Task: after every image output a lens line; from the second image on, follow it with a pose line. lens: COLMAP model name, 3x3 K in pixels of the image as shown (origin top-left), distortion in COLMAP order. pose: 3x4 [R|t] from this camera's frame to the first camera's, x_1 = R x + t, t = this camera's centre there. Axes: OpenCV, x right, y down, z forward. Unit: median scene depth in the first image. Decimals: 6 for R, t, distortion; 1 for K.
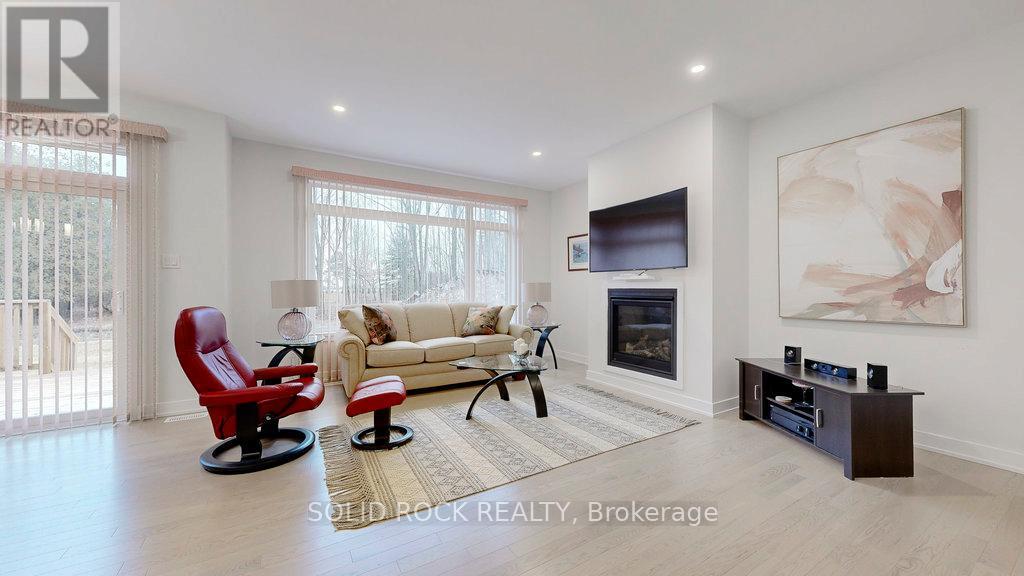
lens RADIAL K [[375.5, 0, 513.1], [0, 375.5, 289.0], [0, 0, 1]] dist [0.000743, 0.000393]
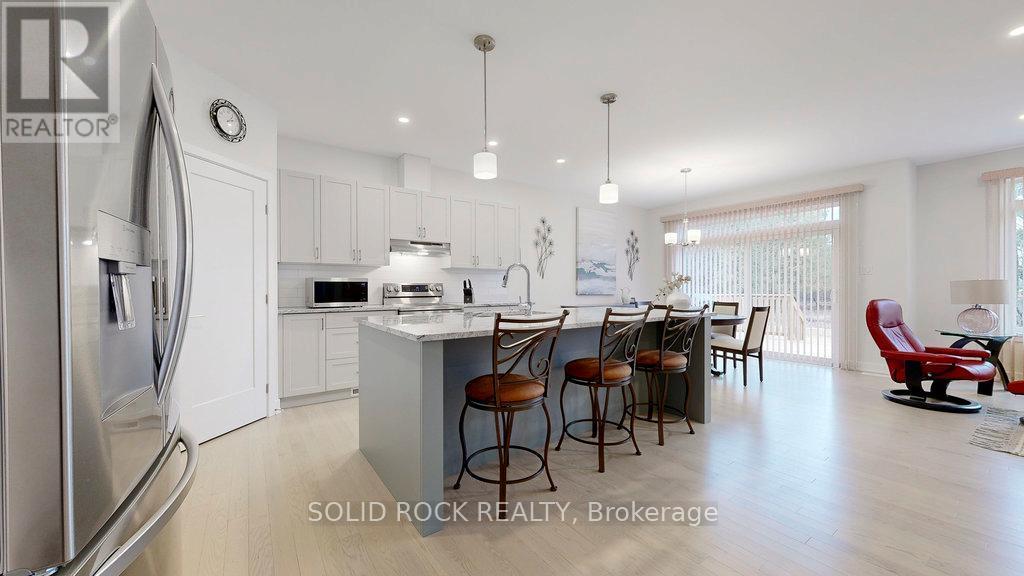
lens RADIAL K [[375.5, 0, 513.1], [0, 375.5, 289.0], [0, 0, 1]] dist [0.000743, 0.000393]
pose [[0.062777, 0.000129, -0.998028, 0.554932], [0.004881, 0.999988, 0.000436, -0.004405], [0.998016, -0.004899, 0.062776, -0.560528]]
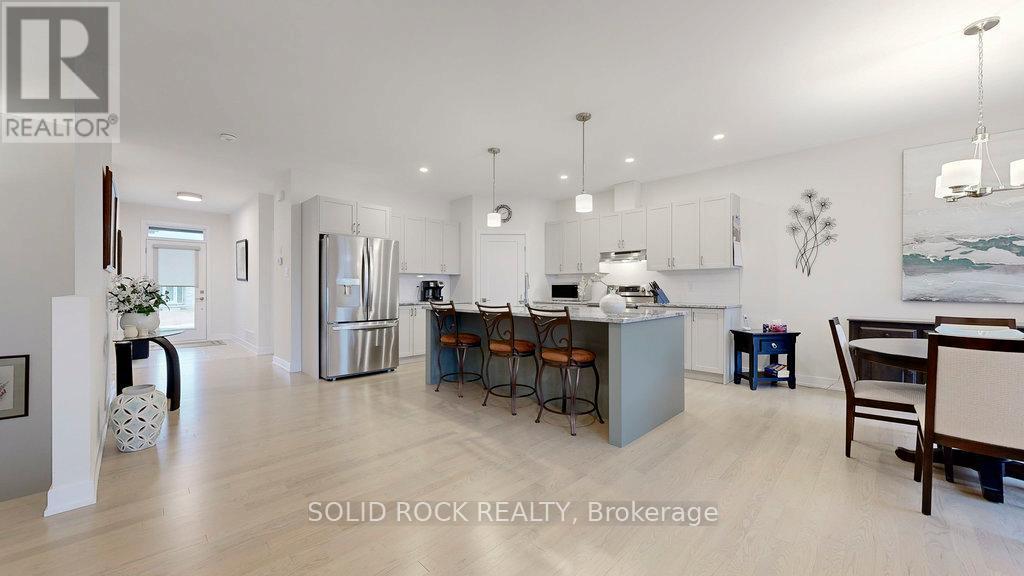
lens RADIAL K [[375.5, 0, 513.1], [0, 375.5, 289.0], [0, 0, 1]] dist [0.000743, 0.000393]
pose [[-0.972275, -0.001094, -0.233836, 0.002467], [-0.000657, 0.999998, -0.001949, -0.004058], [0.233838, -0.001741, -0.972274, 0.845637]]
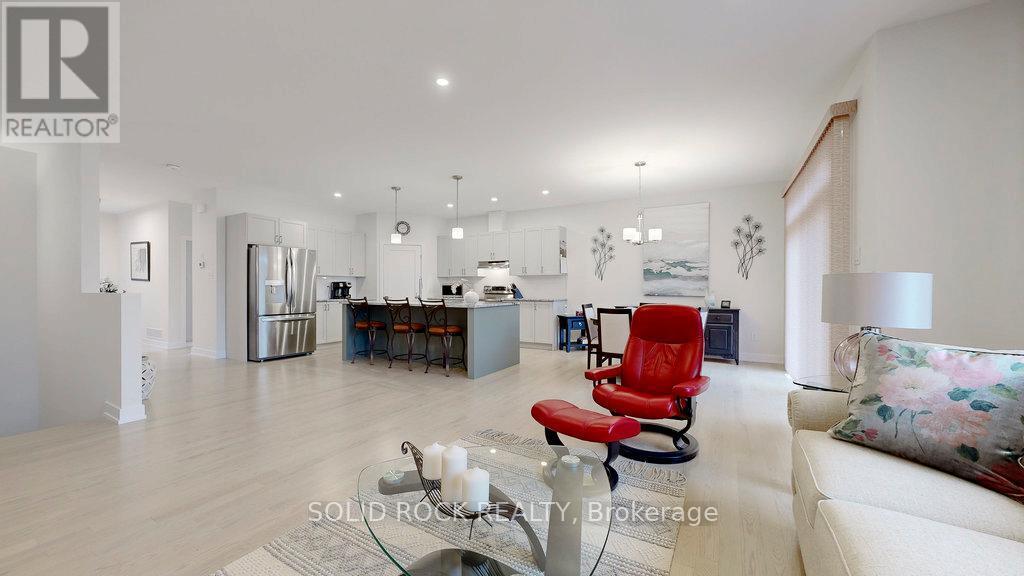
lens RADIAL K [[375.5, 0, 513.1], [0, 375.5, 289.0], [0, 0, 1]] dist [0.000743, 0.000393]
pose [[-0.878750, -0.001189, -0.477282, 0.142307], [-0.000544, 0.999999, -0.001490, -0.001753], [0.477283, -0.001050, -0.878749, 1.472310]]
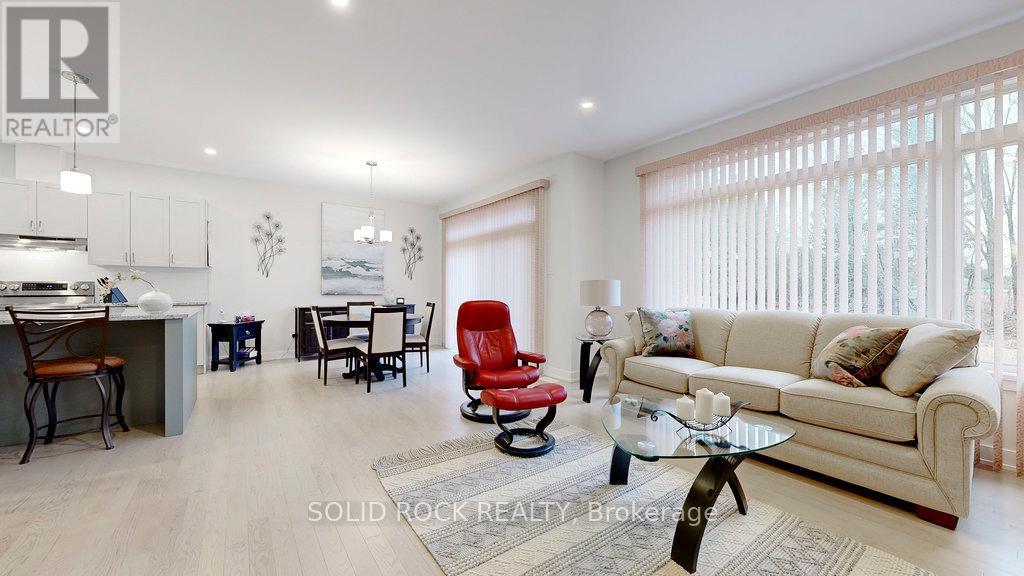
lens RADIAL K [[375.5, 0, 513.1], [0, 375.5, 289.0], [0, 0, 1]] dist [0.000743, 0.000393]
pose [[0.078967, 0.001759, -0.996876, 0.559386], [0.000072, 0.999998, 0.001771, -0.002296], [0.996877, -0.000212, 0.078967, 0.805595]]
